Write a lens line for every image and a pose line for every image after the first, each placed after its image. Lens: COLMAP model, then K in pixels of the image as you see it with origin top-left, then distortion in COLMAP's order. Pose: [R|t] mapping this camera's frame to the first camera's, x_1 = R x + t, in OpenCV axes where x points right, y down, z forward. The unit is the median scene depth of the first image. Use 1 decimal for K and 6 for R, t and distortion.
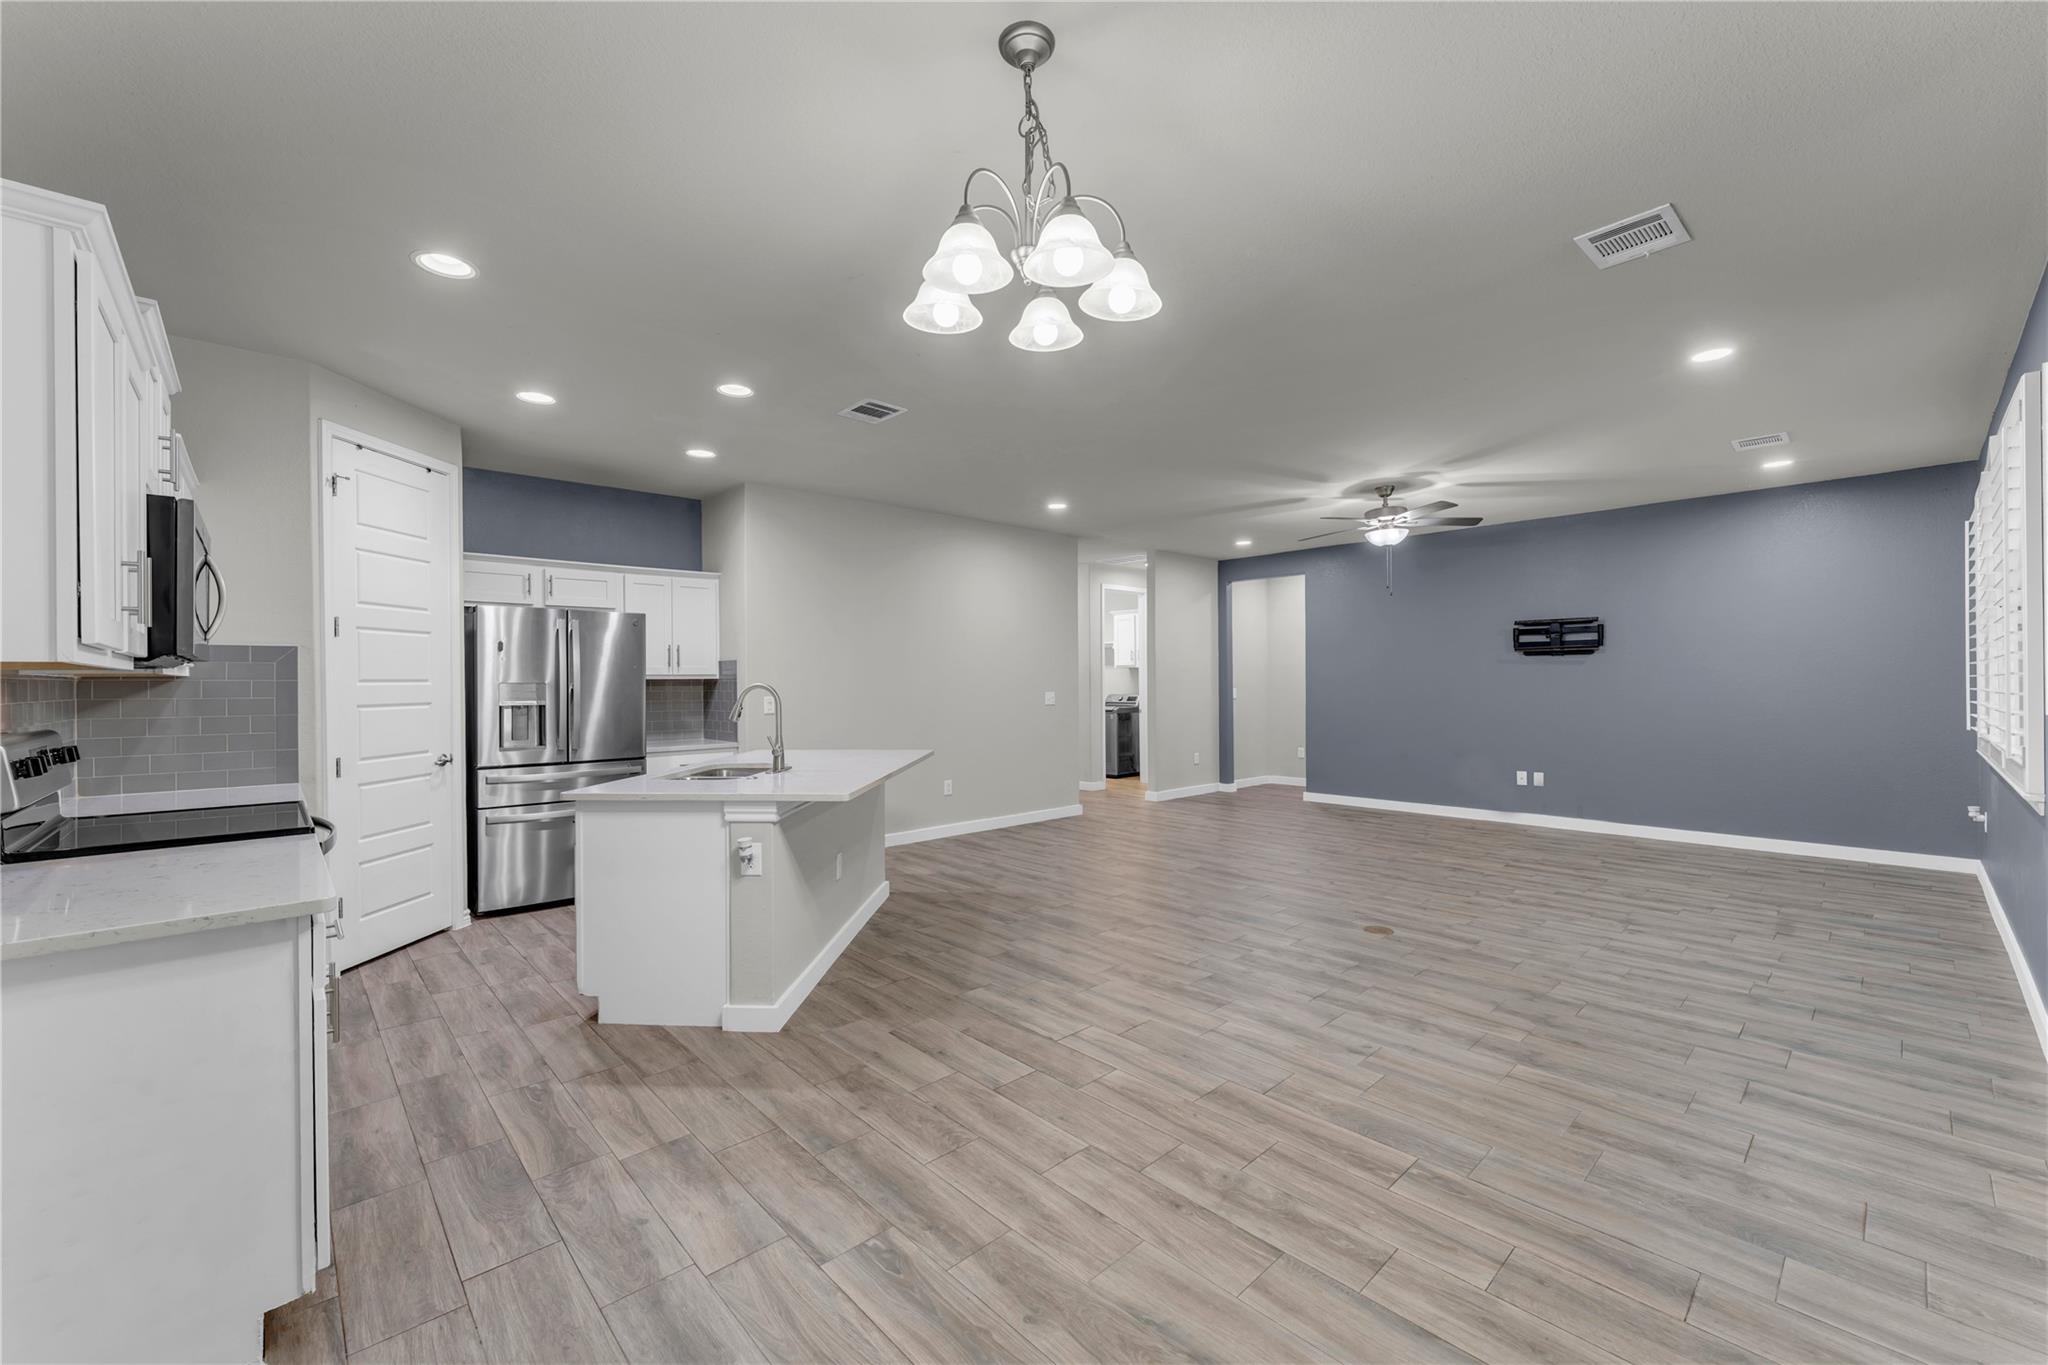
lens RADIAL K [[823.5, 0, 1007.4], [0, 823.5, 682.9], [0, 0, 1]] dist [-0.000755, 0.001112]
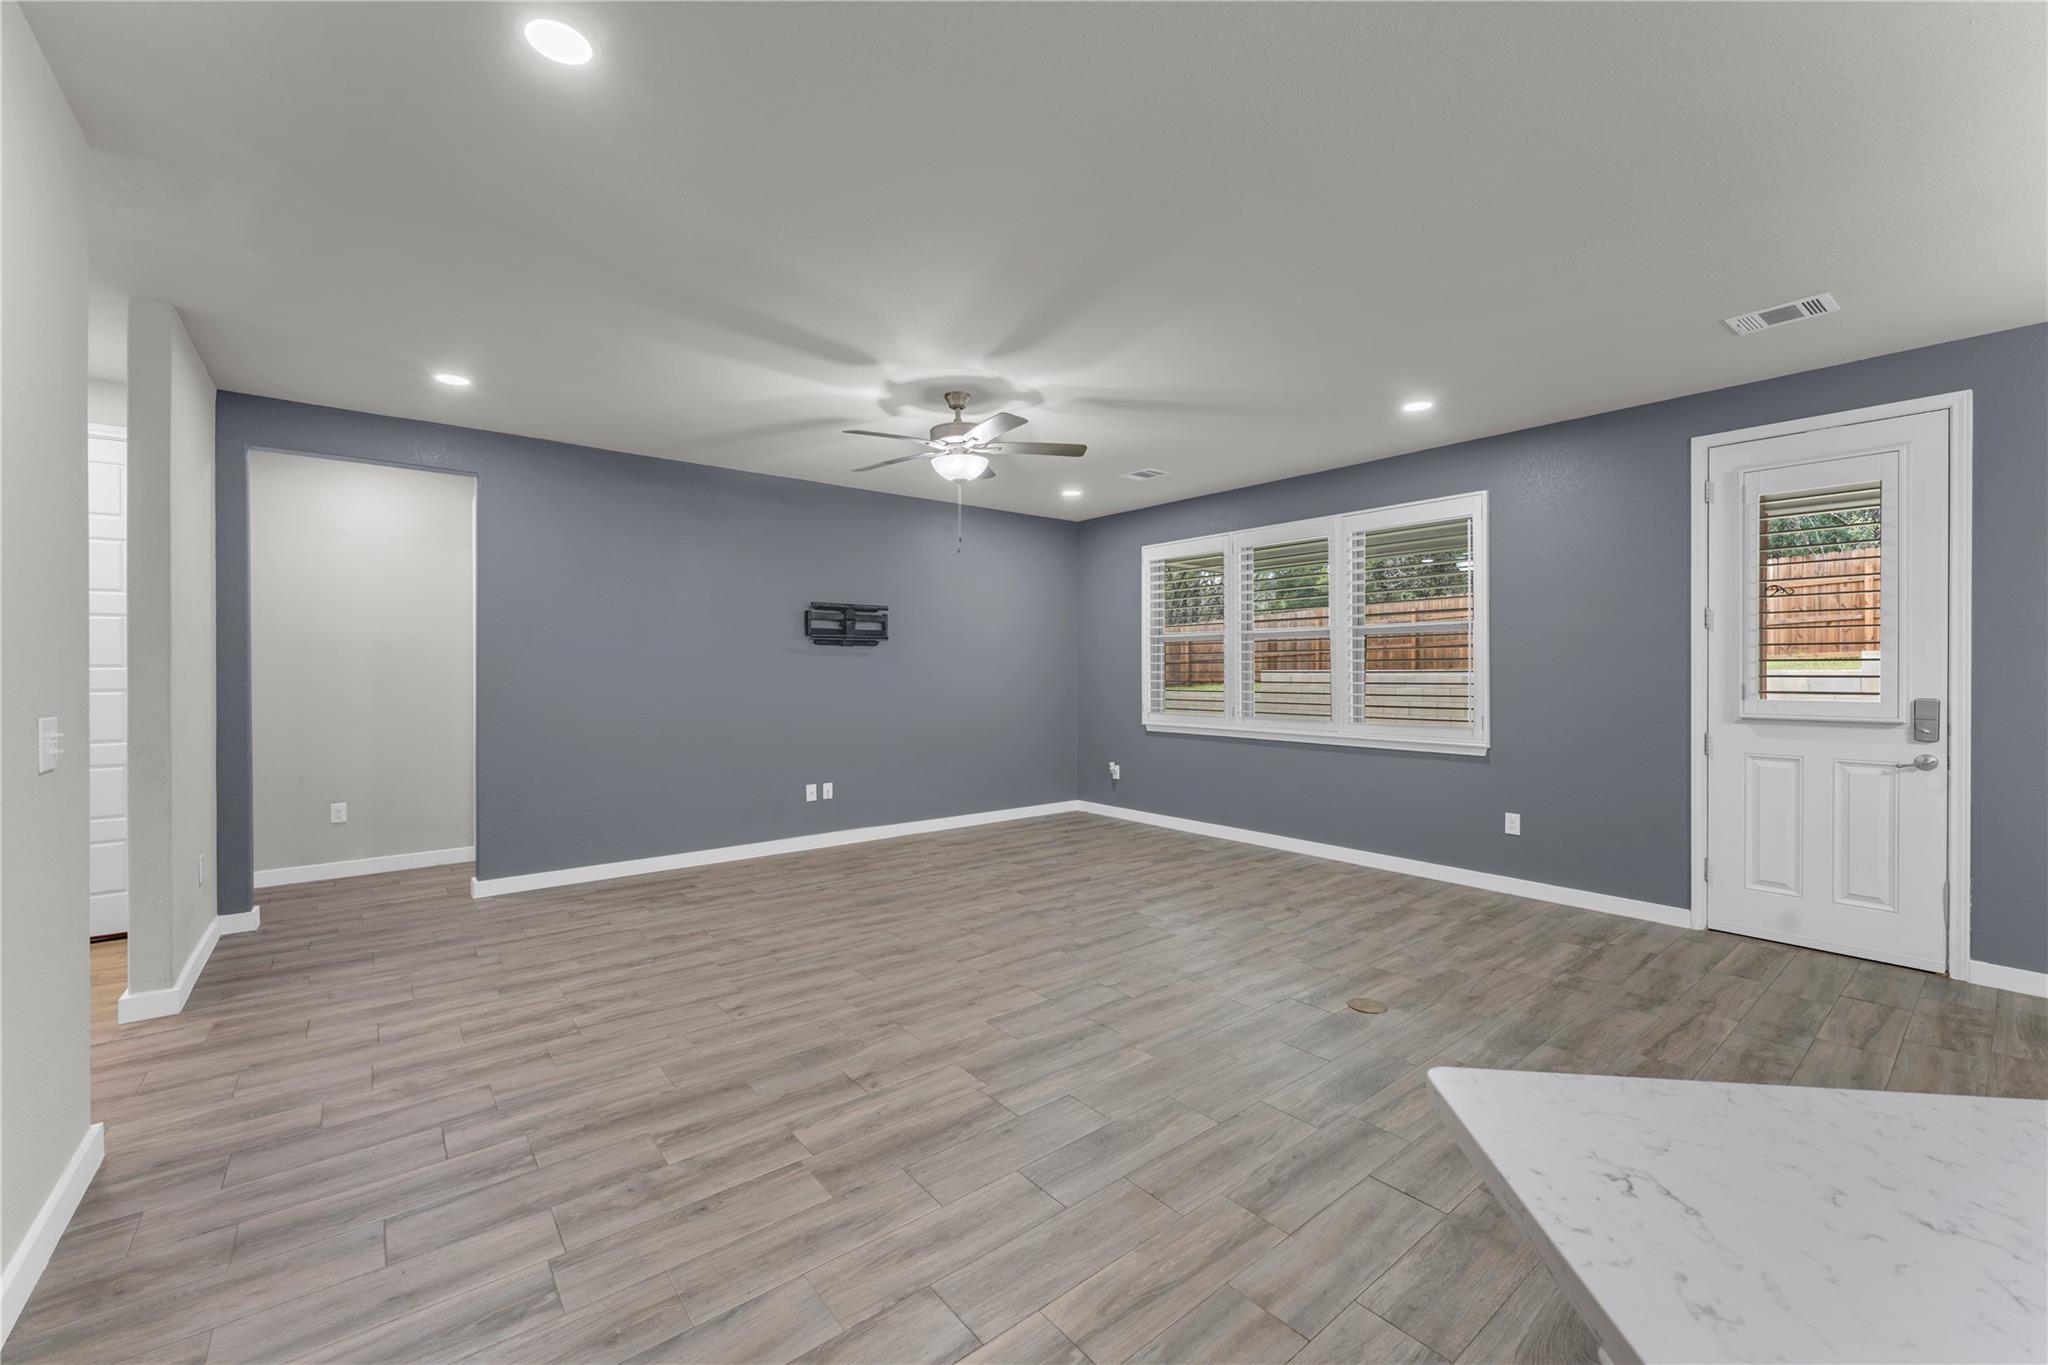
lens RADIAL K [[823.5, 0, 1037.2], [0, 823.5, 672.6], [0, 0, 1]] dist [-0.000755, 0.001112]
pose [[0.053384, 0.003033, 0.998569, -0.371410], [0.003051, 0.999990, -0.003201, -0.003029], [-0.998569, 0.003218, 0.053375, 1.474461]]
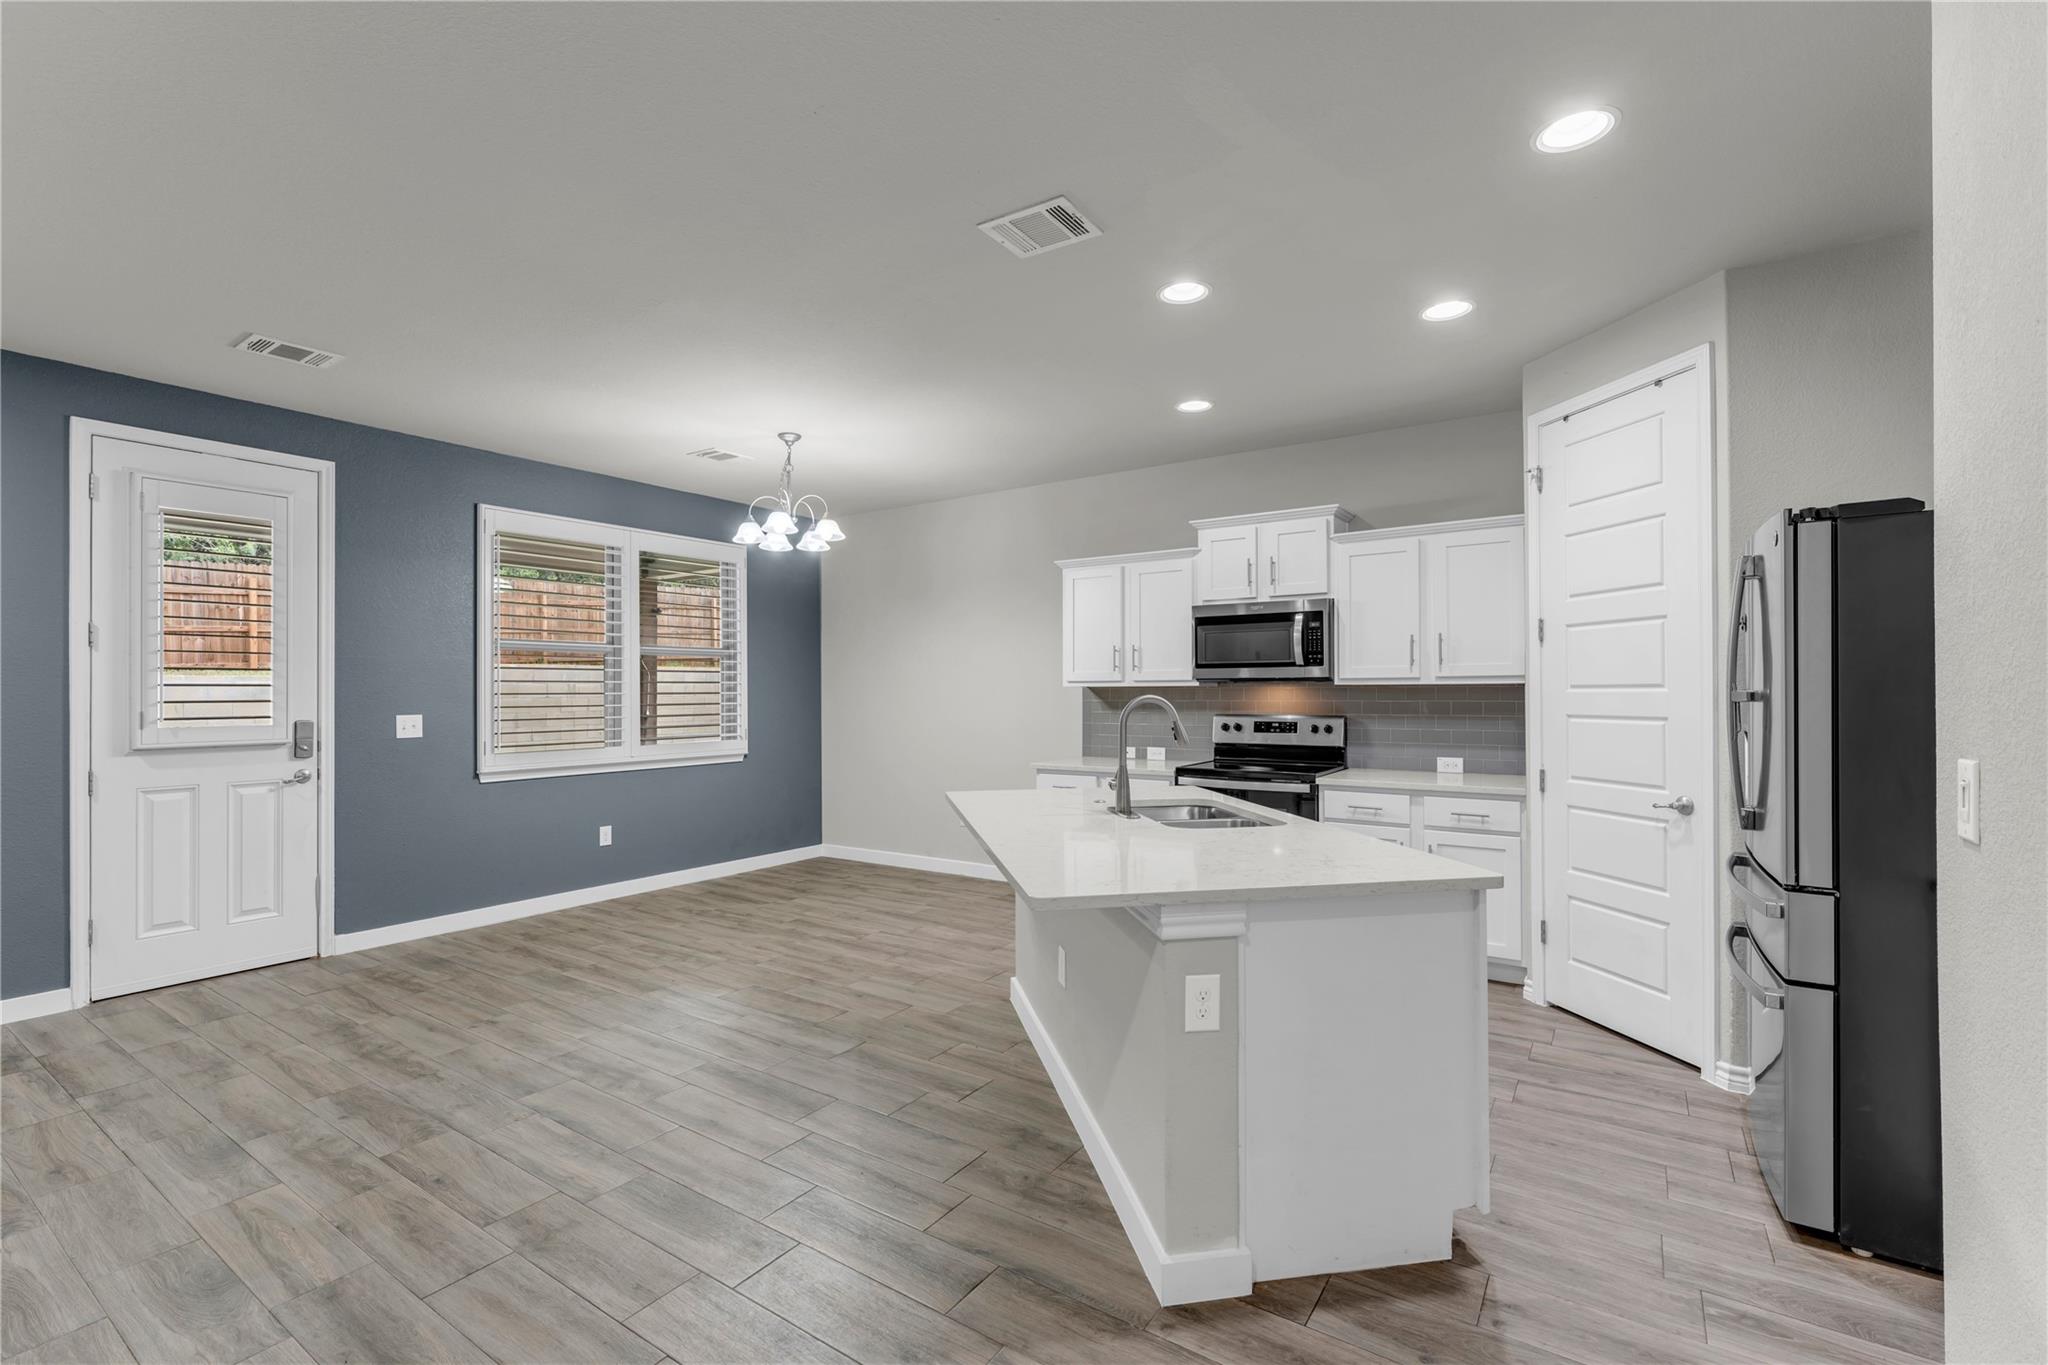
lens RADIAL K [[902.7, 0, 999.5], [0, 902.7, 682.9], [0, 0, 1]] dist [-0.002474, -0.000383]
pose [[-0.975252, 0.007634, -0.220966, 0.008035], [0.009335, 0.999934, -0.006654, -0.005684], [0.220900, -0.008552, -0.975259, 1.872367]]
